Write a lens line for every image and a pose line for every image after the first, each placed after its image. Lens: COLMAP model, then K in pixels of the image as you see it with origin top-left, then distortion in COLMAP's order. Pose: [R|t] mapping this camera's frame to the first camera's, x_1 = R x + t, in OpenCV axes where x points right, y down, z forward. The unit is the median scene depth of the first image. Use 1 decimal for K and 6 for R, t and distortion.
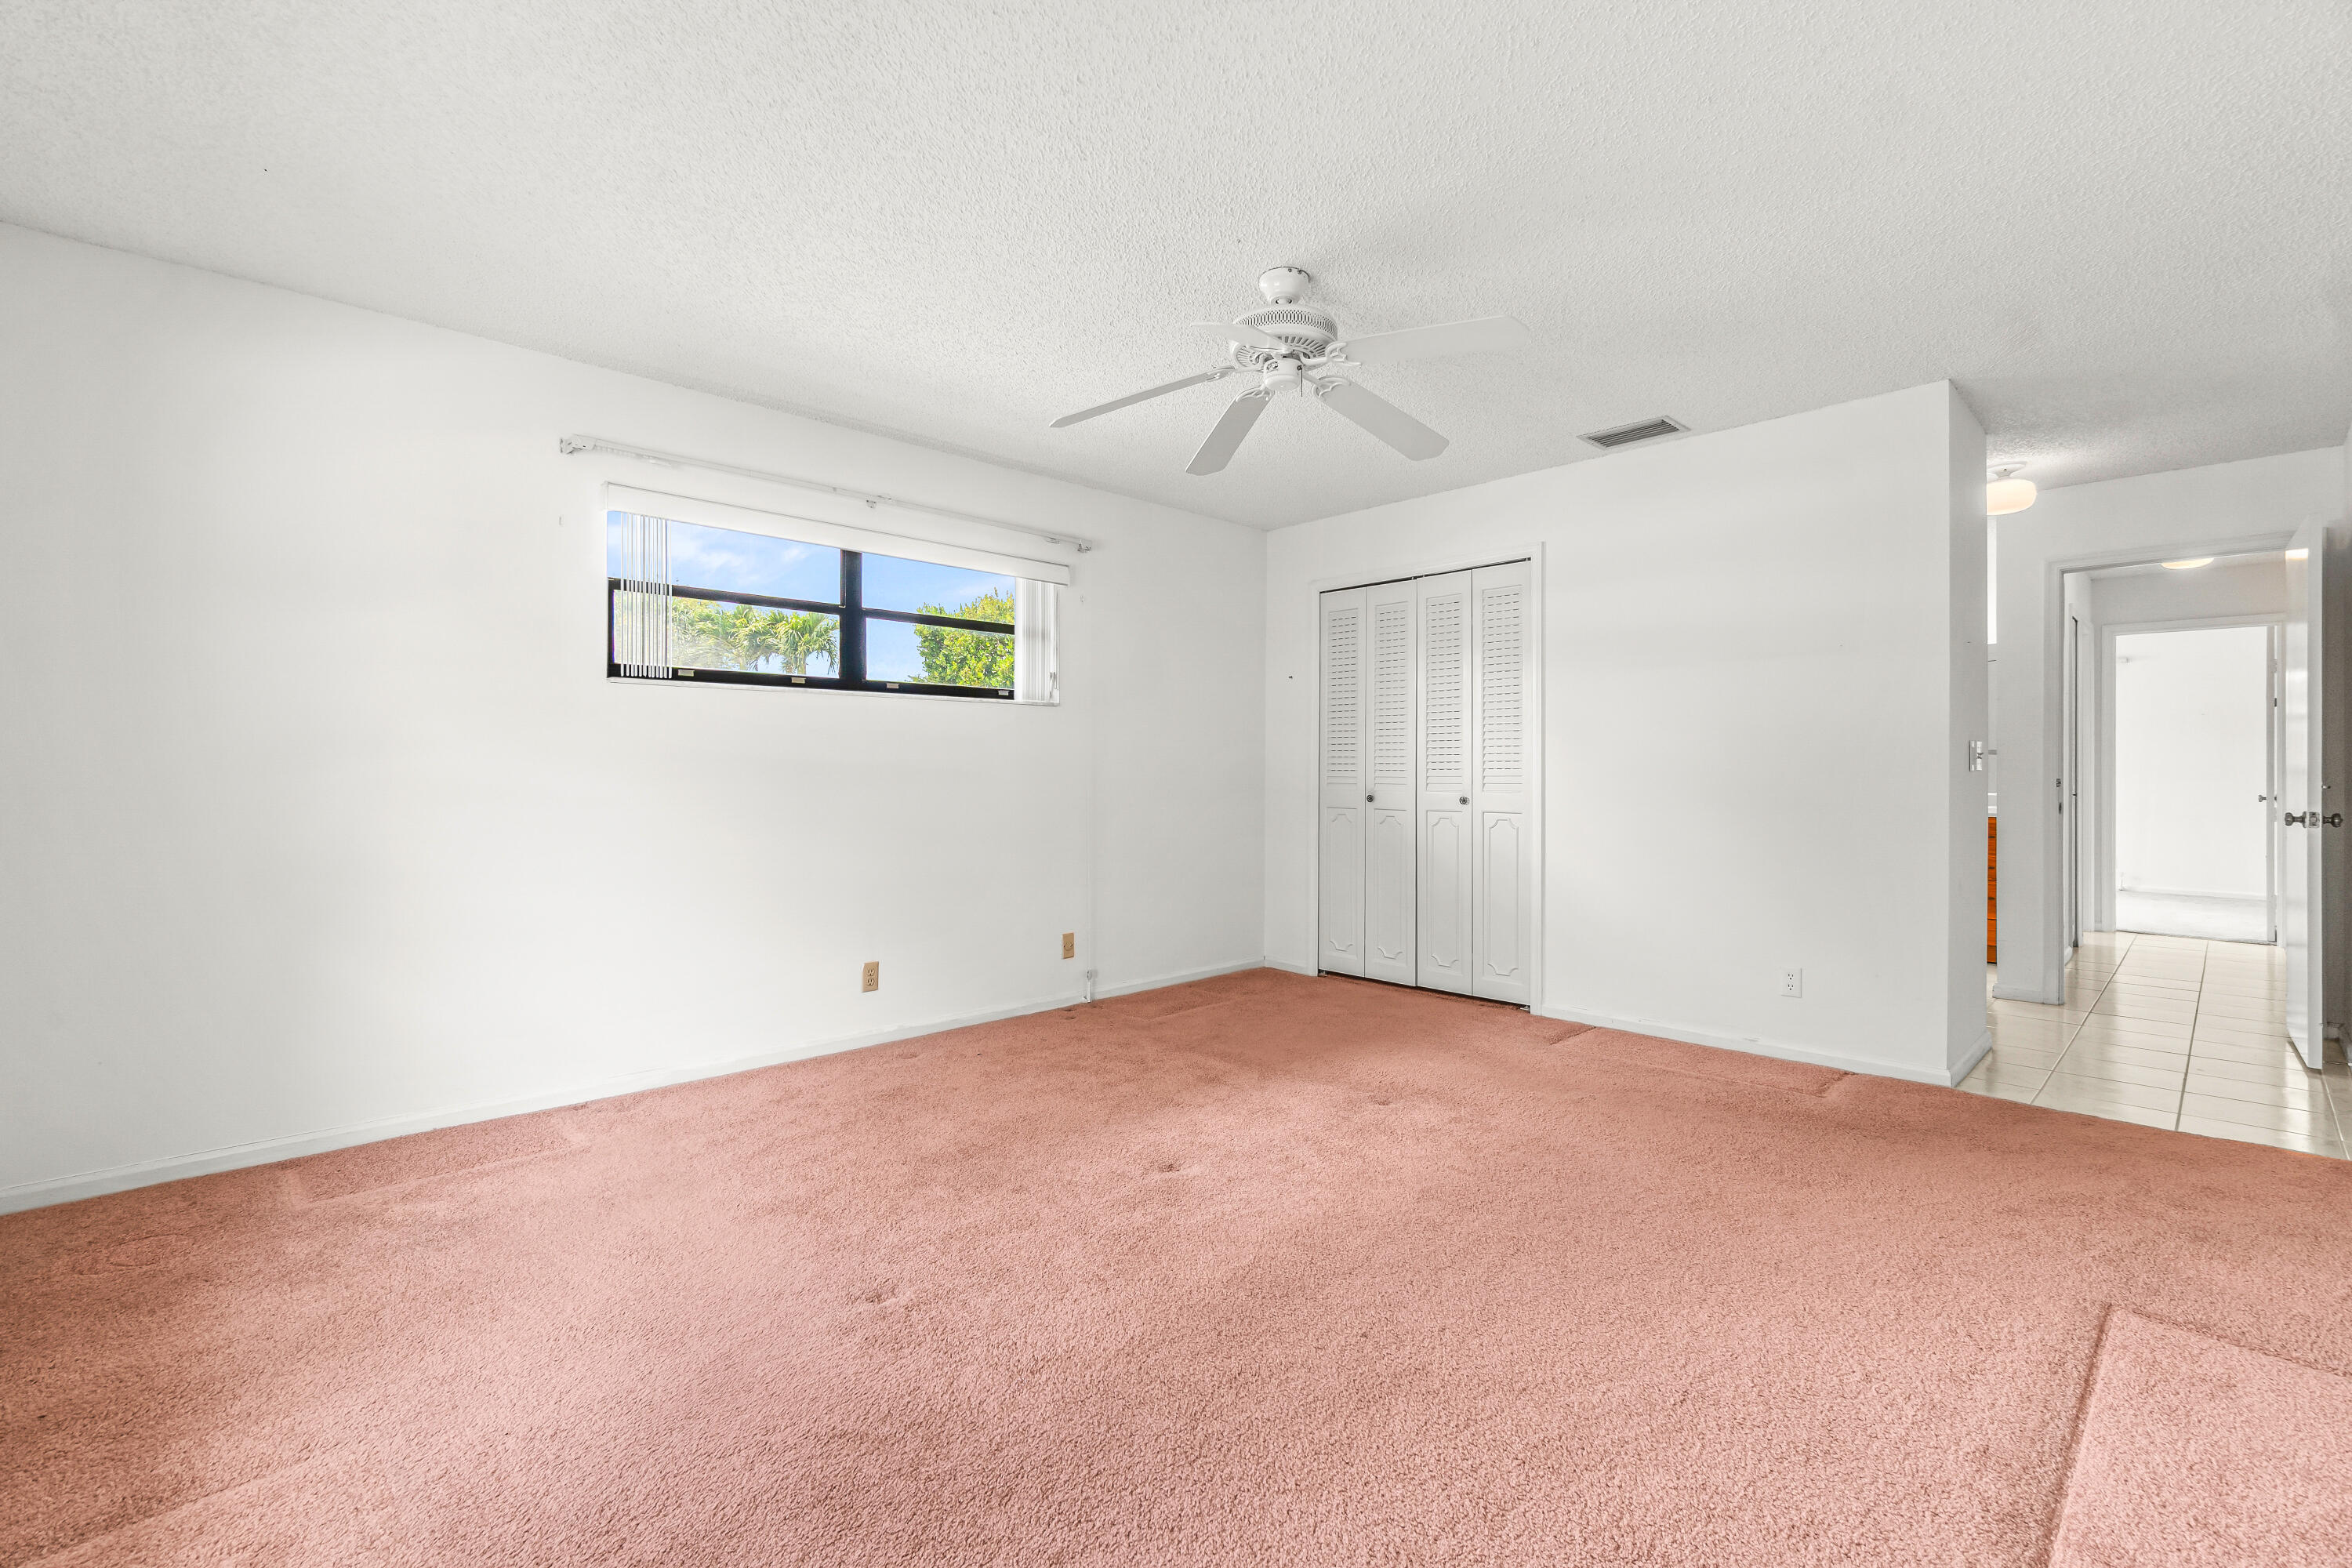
lens RADIAL K [[1022.4, 0, 1162.2], [0, 1022.4, 770.9], [0, 0, 1]] dist [-0.003953, 0.001155]
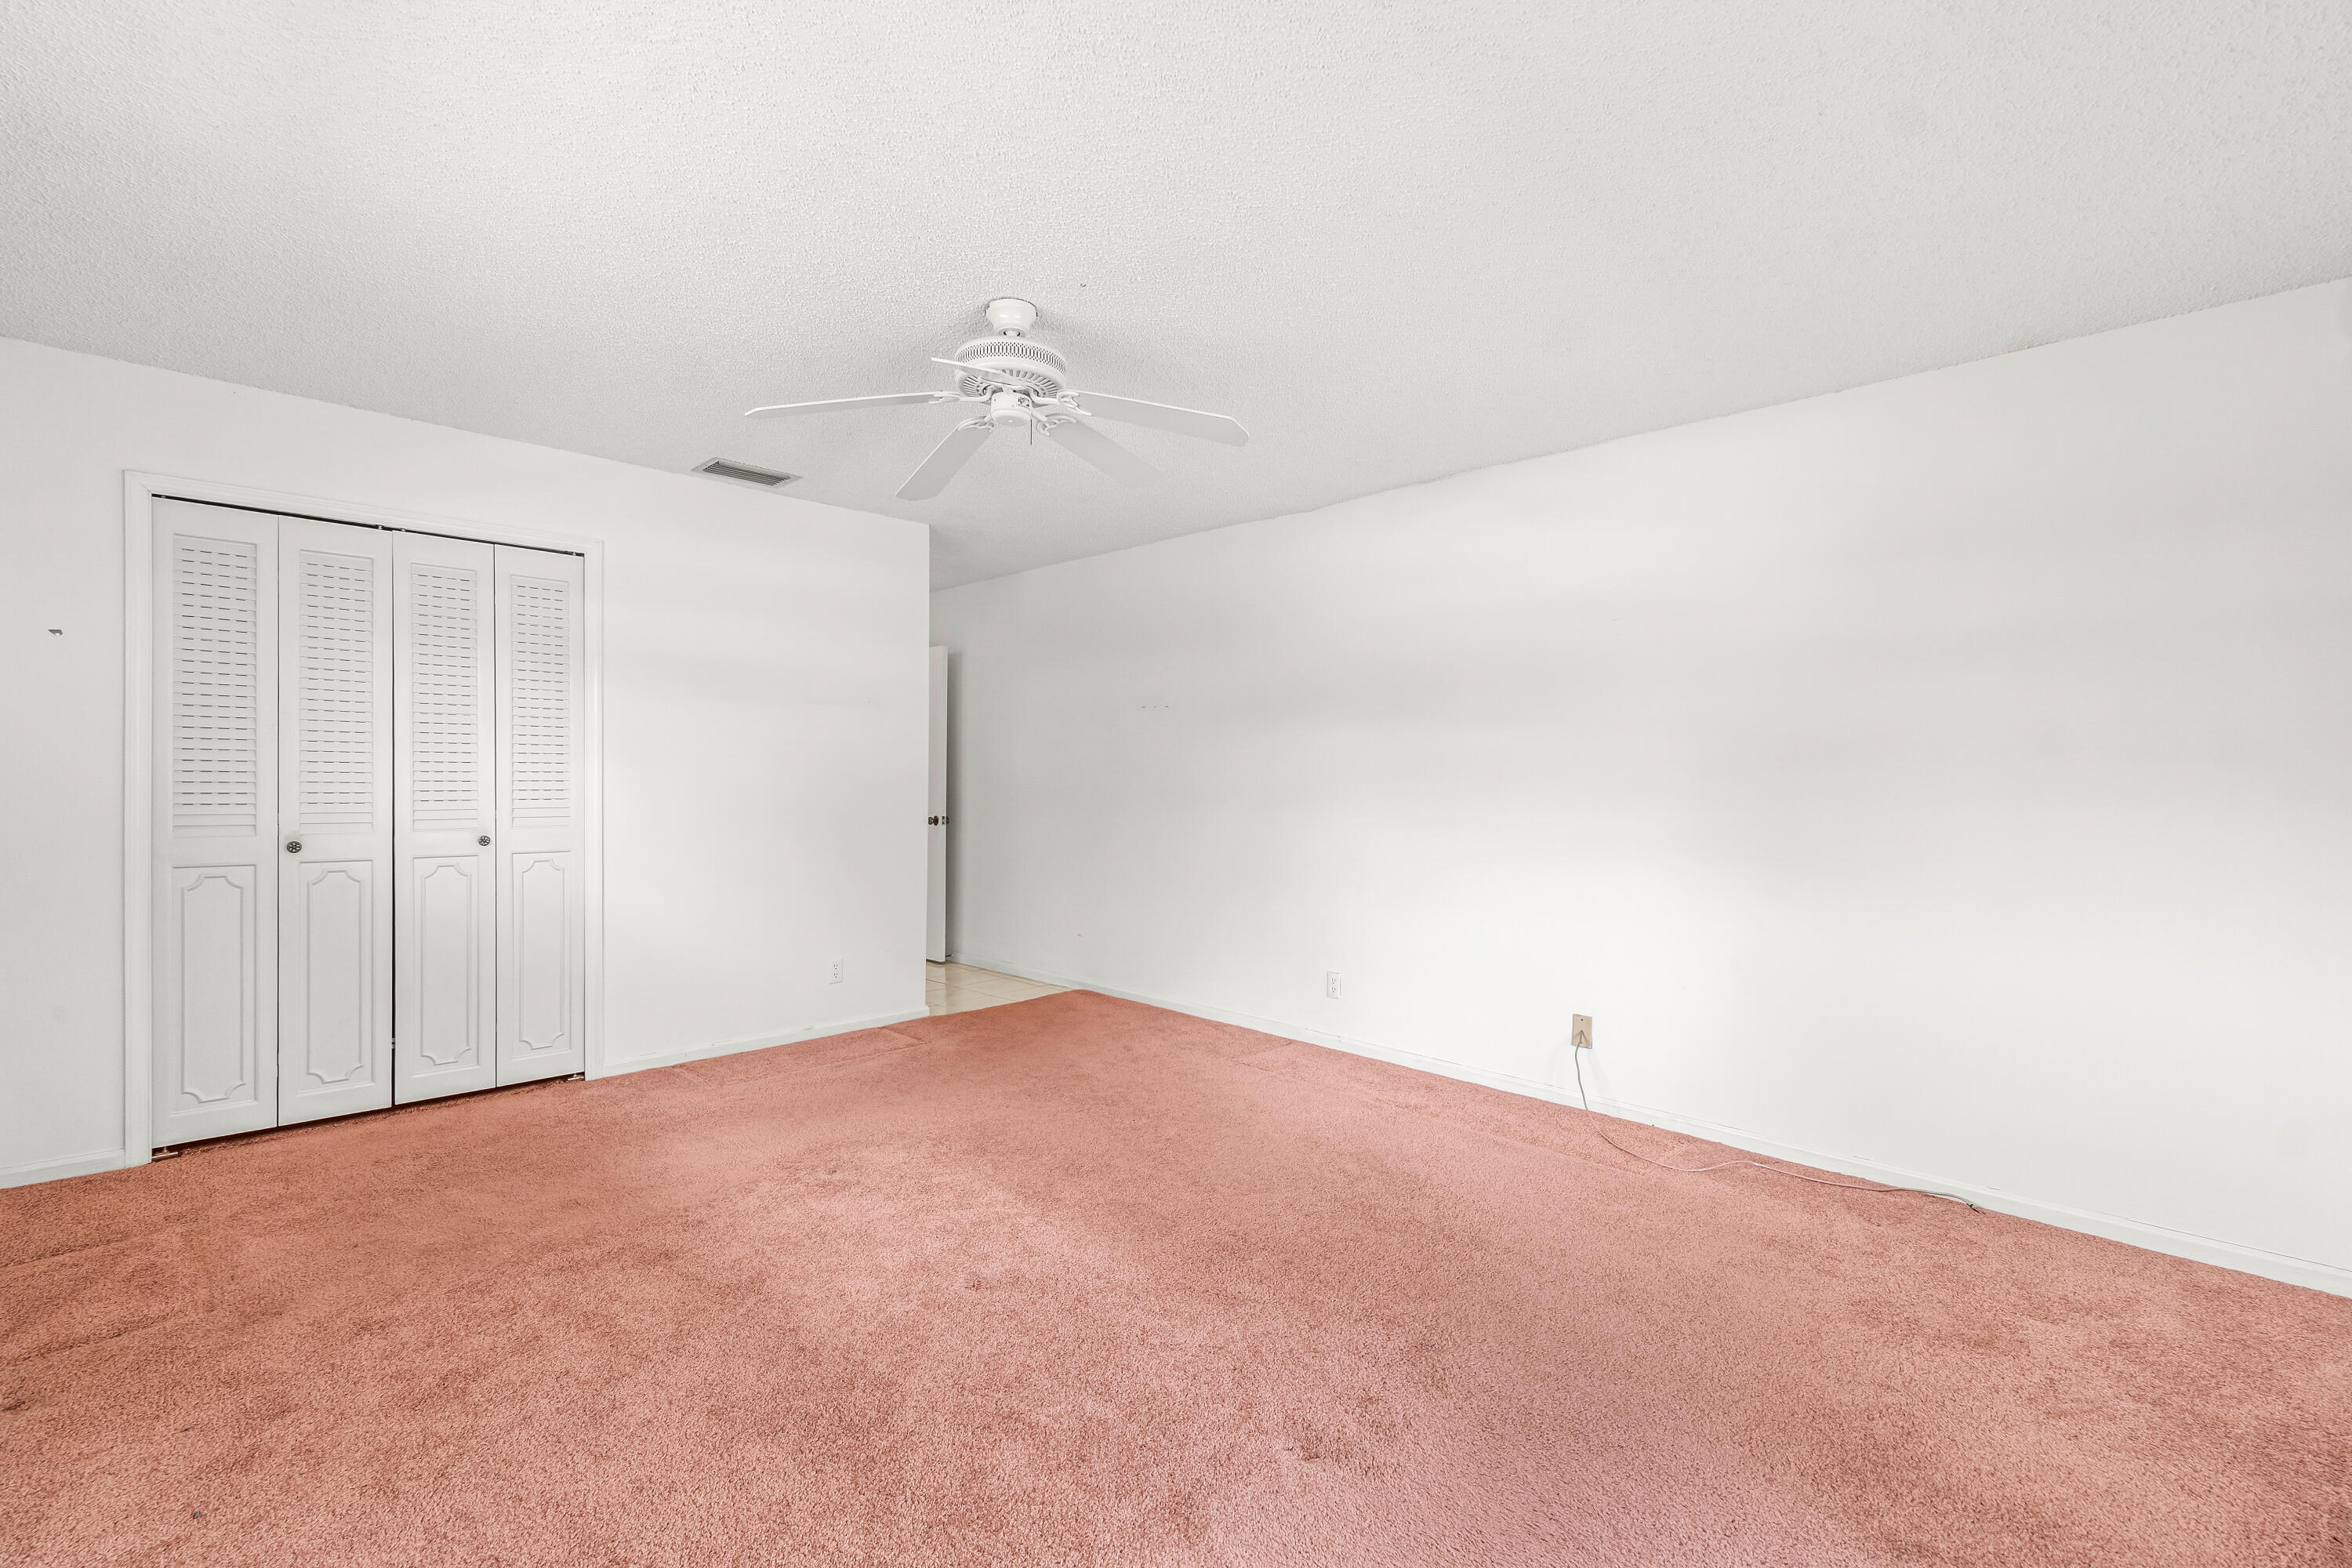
lens RADIAL K [[1022.4, 0, 1170.4], [0, 1022.4, 793.1], [0, 0, 1]] dist [-0.003953, 0.001155]
pose [[-0.026384, -0.013214, 0.999565, -0.520059], [-0.004891, 0.999902, 0.013089, -0.021078], [-0.999640, -0.004544, -0.026446, 0.532303]]
